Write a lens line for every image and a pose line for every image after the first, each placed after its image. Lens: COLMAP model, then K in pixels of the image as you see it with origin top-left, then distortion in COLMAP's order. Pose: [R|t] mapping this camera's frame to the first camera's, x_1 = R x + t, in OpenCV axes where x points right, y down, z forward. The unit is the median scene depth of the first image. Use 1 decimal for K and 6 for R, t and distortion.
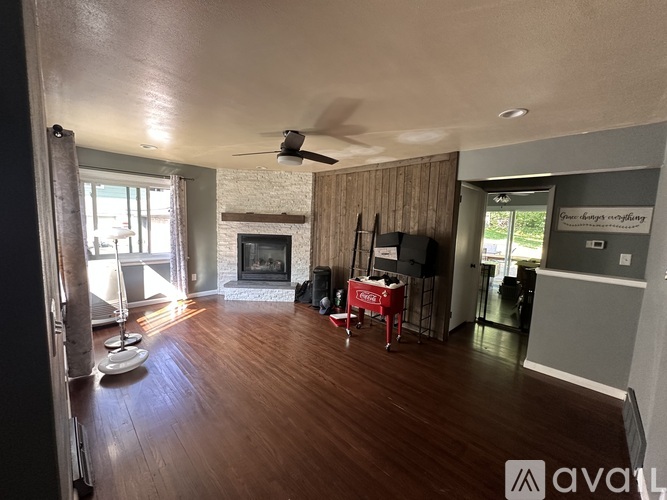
lens RADIAL K [[264.4, 0, 333.5], [0, 264.4, 250.0], [0, 0, 1]] dist [-0.000103, -0.000016]
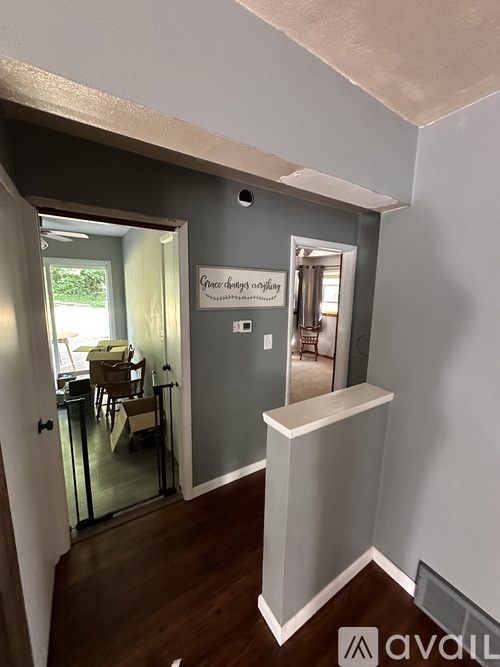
lens RADIAL K [[264.4, 0, 250.0], [0, 264.4, 333.5], [0, 0, 1]] dist [-0.000103, -0.000016]
pose [[0.226452, -0.184301, 0.956427, 0.360015], [0.101288, 0.981068, 0.165068, -0.112743], [-0.968742, 0.059494, 0.240832, 0.833281]]
